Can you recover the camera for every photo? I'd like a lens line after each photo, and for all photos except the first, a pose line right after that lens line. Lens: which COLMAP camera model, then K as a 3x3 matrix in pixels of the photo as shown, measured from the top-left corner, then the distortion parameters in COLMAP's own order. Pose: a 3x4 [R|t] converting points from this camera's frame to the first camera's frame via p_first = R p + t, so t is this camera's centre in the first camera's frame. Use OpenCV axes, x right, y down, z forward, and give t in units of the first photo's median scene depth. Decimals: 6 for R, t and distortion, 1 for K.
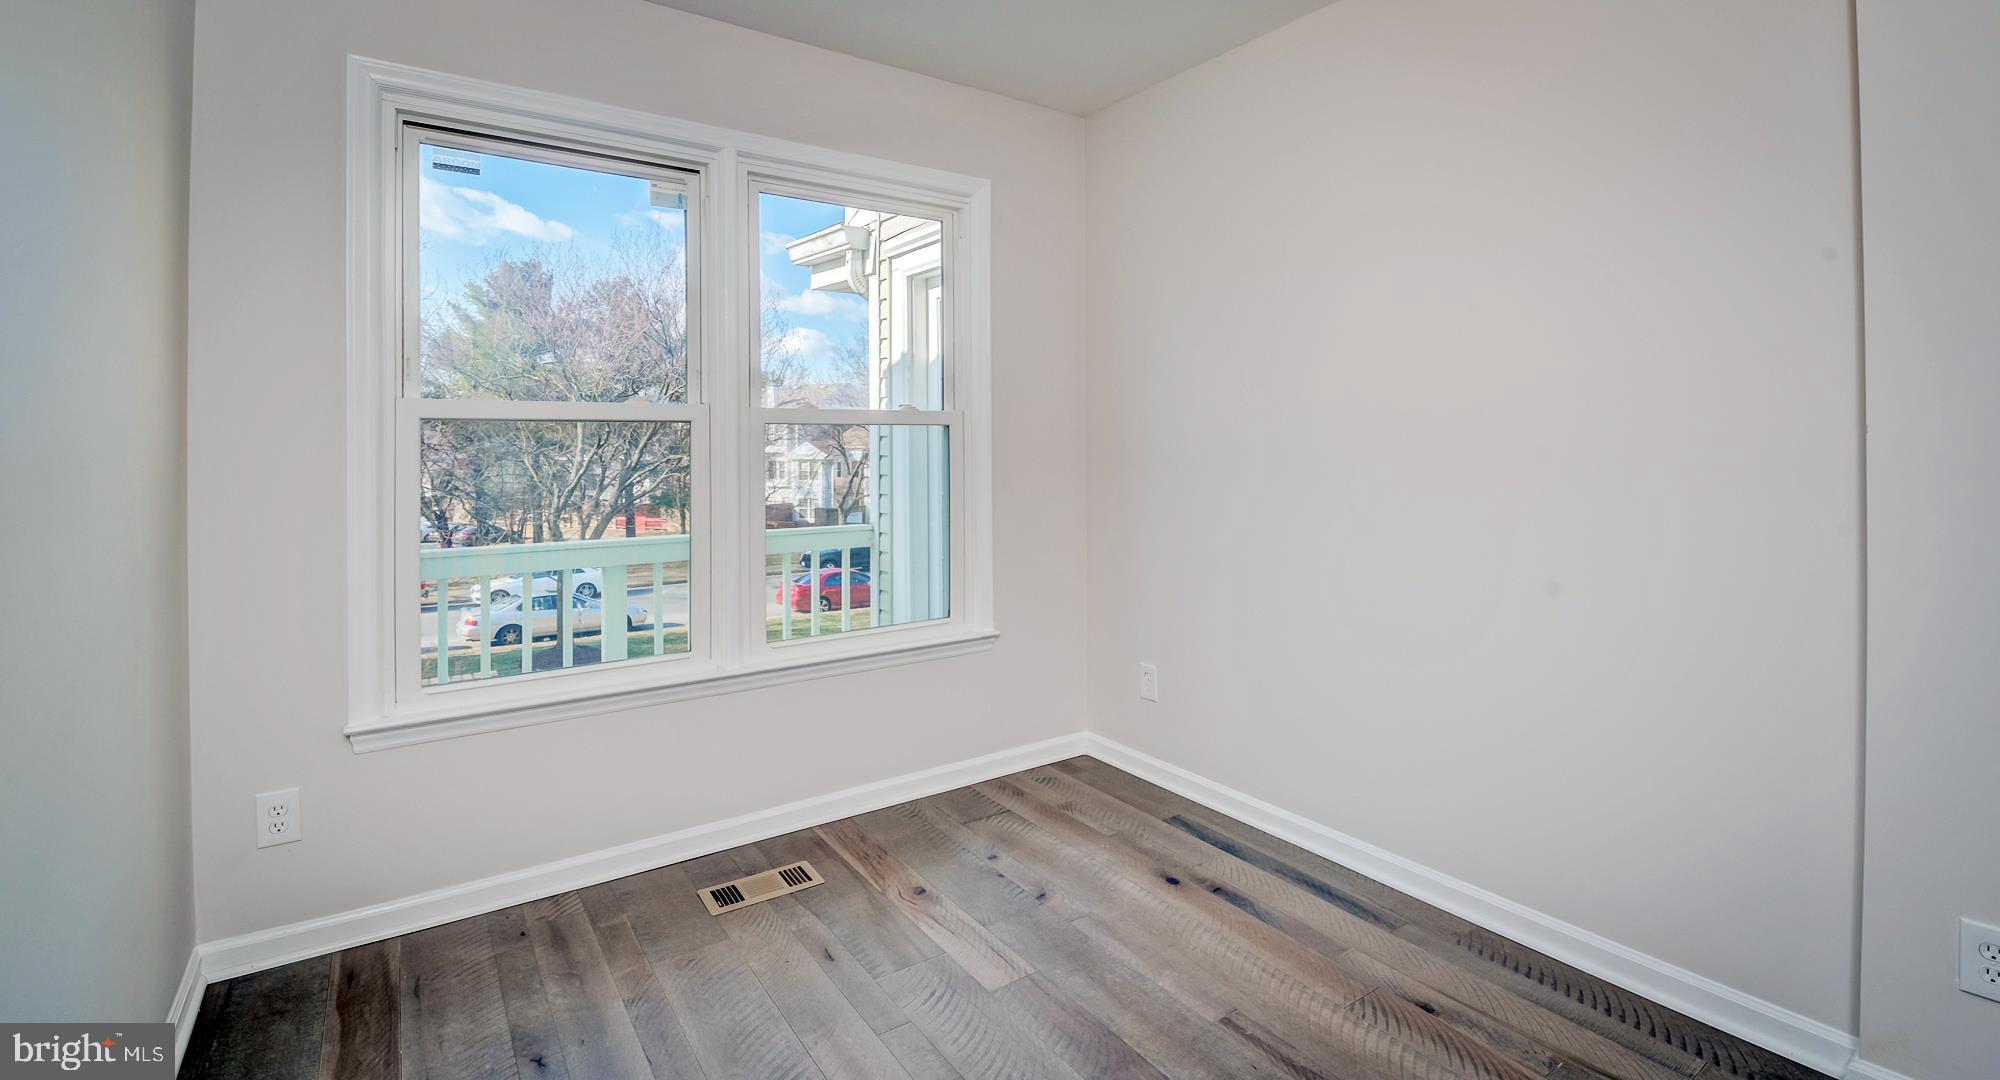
lens RADIAL K [[1032.6, 0, 998.4], [0, 1032.6, 432.1], [0, 0, 1]] dist [-0.001566, -0.001264]
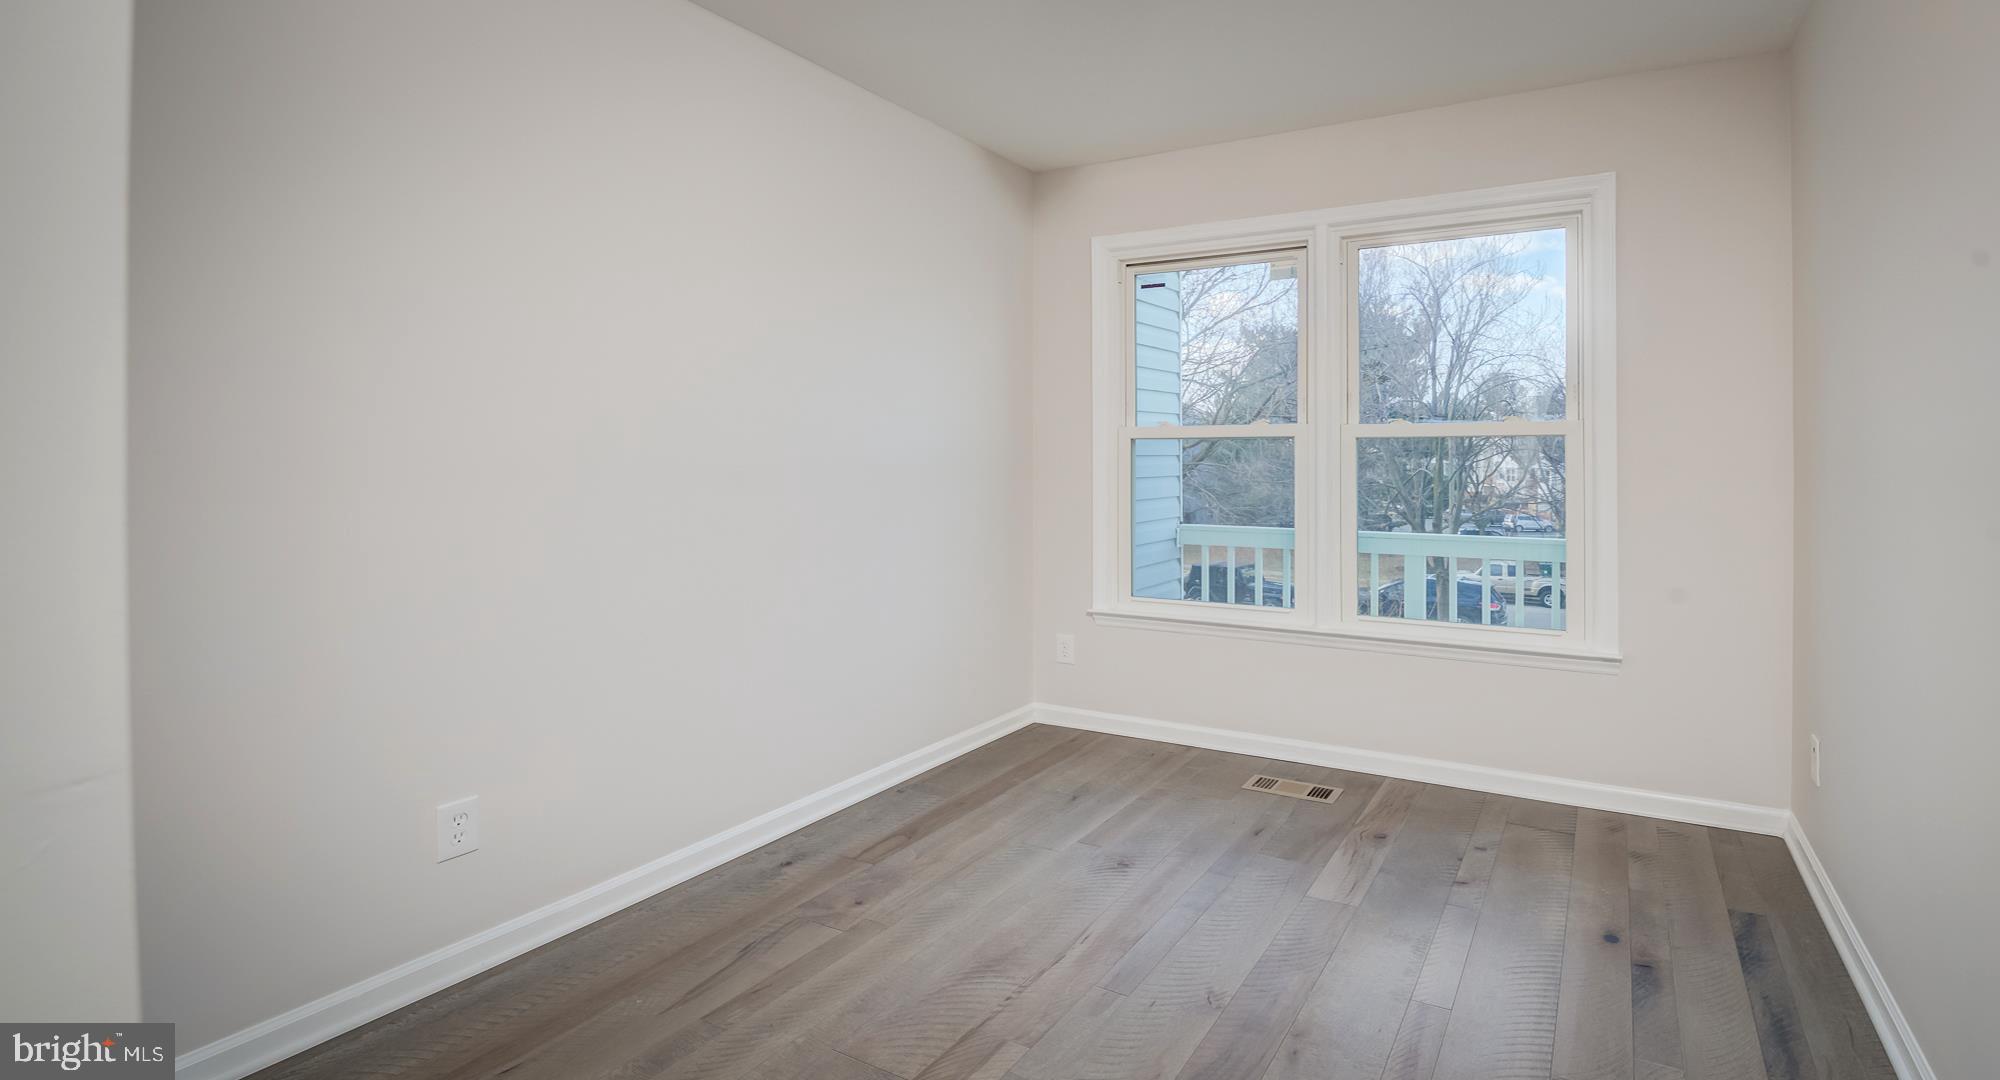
lens RADIAL K [[1032.6, 0, 998.4], [0, 1032.6, 432.1], [0, 0, 1]] dist [-0.001566, -0.001264]
pose [[0.330273, -0.021388, -0.943643, 0.834271], [0.005510, 0.999770, -0.020732, 0.009983], [0.943869, 0.001648, 0.330315, 0.196322]]
